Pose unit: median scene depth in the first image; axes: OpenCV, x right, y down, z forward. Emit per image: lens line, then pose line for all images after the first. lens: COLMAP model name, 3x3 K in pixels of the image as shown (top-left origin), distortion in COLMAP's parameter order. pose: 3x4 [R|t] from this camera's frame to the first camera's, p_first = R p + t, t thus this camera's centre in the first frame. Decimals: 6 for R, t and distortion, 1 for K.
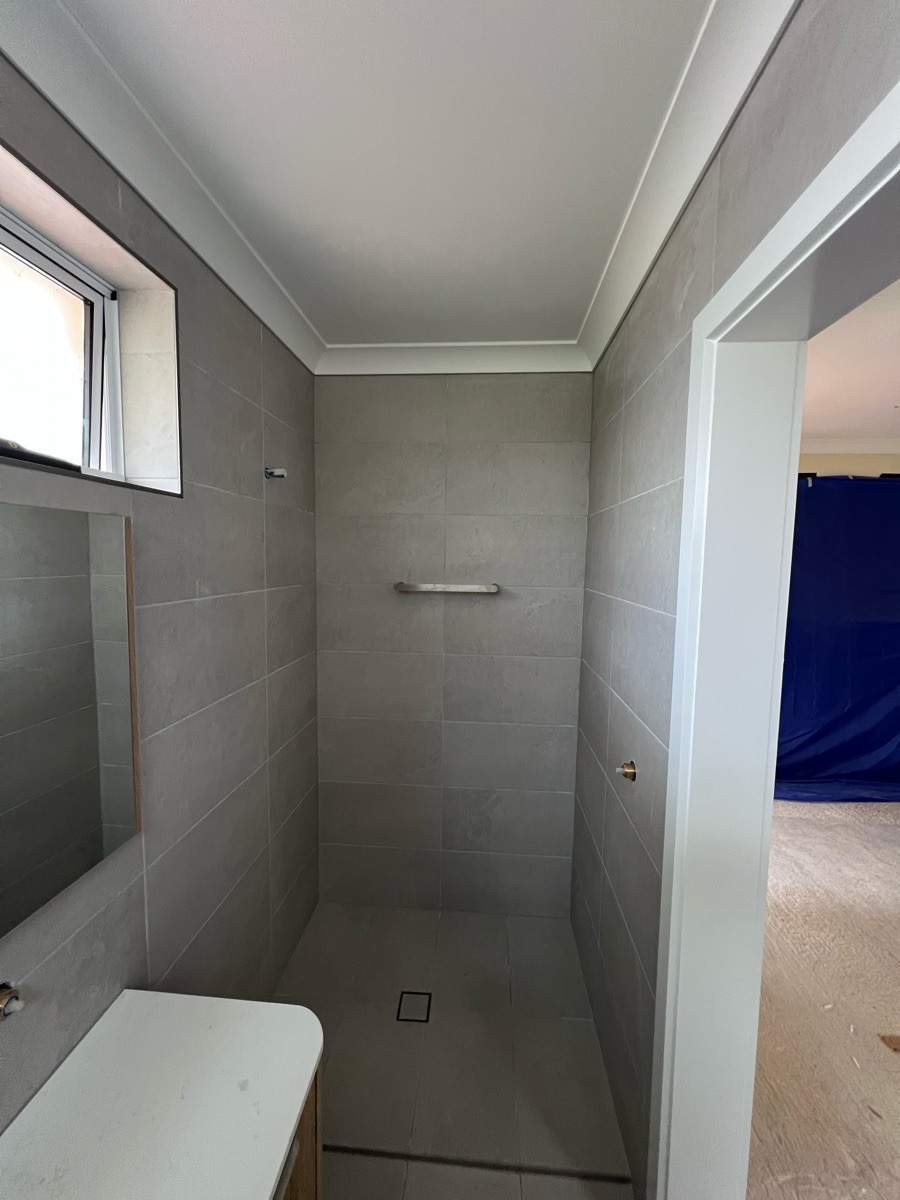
lens RADIAL K [[474.9, 0, 451.3], [0, 474.9, 594.5], [0, 0, 1]] dist [-0.001559, -0.000282]
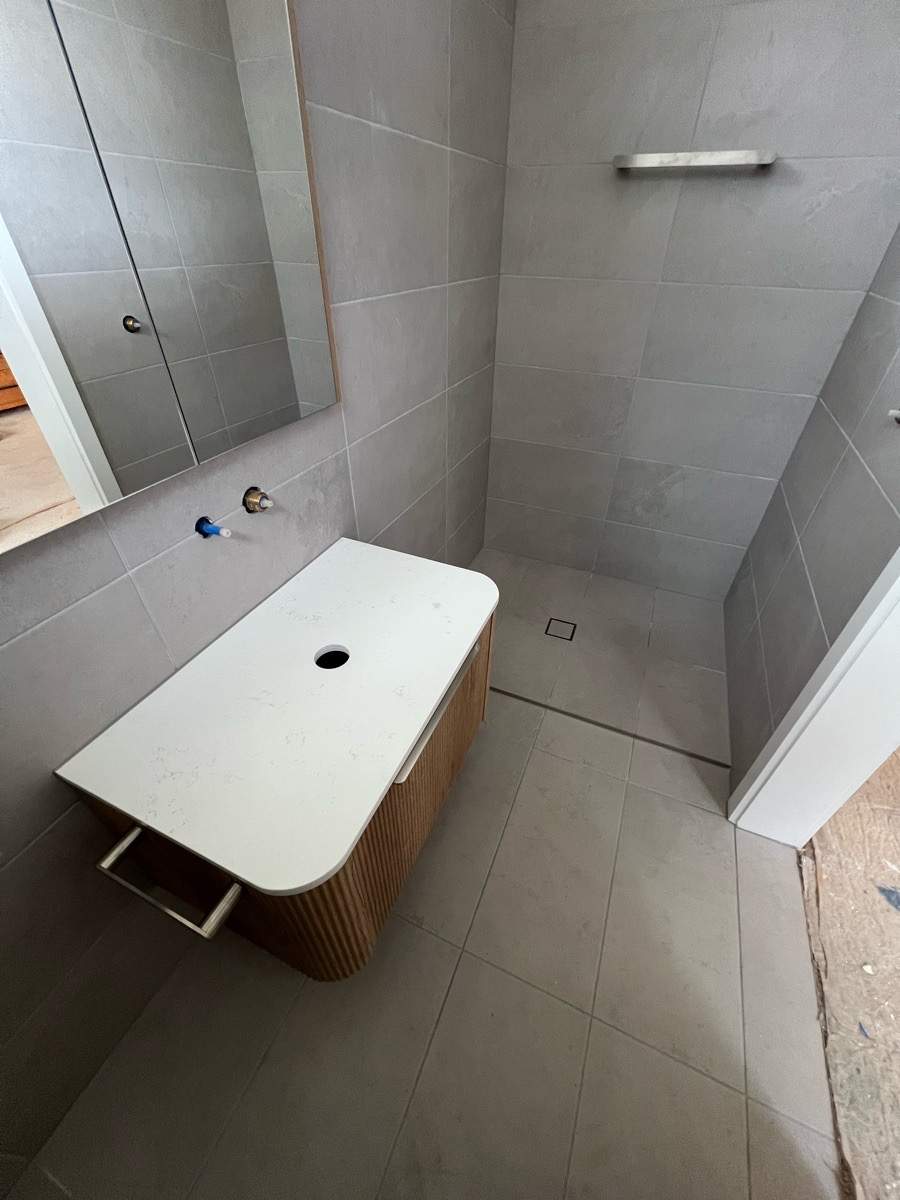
lens RADIAL K [[474.9, 0, 451.3], [0, 474.9, 594.5], [0, 0, 1]] dist [-0.001559, -0.000282]
pose [[0.945107, 0.193339, -0.263426, -0.039902], [-0.023279, 0.843962, 0.535898, 0.172115], [0.325932, -0.500349, 0.802134, 0.017981]]
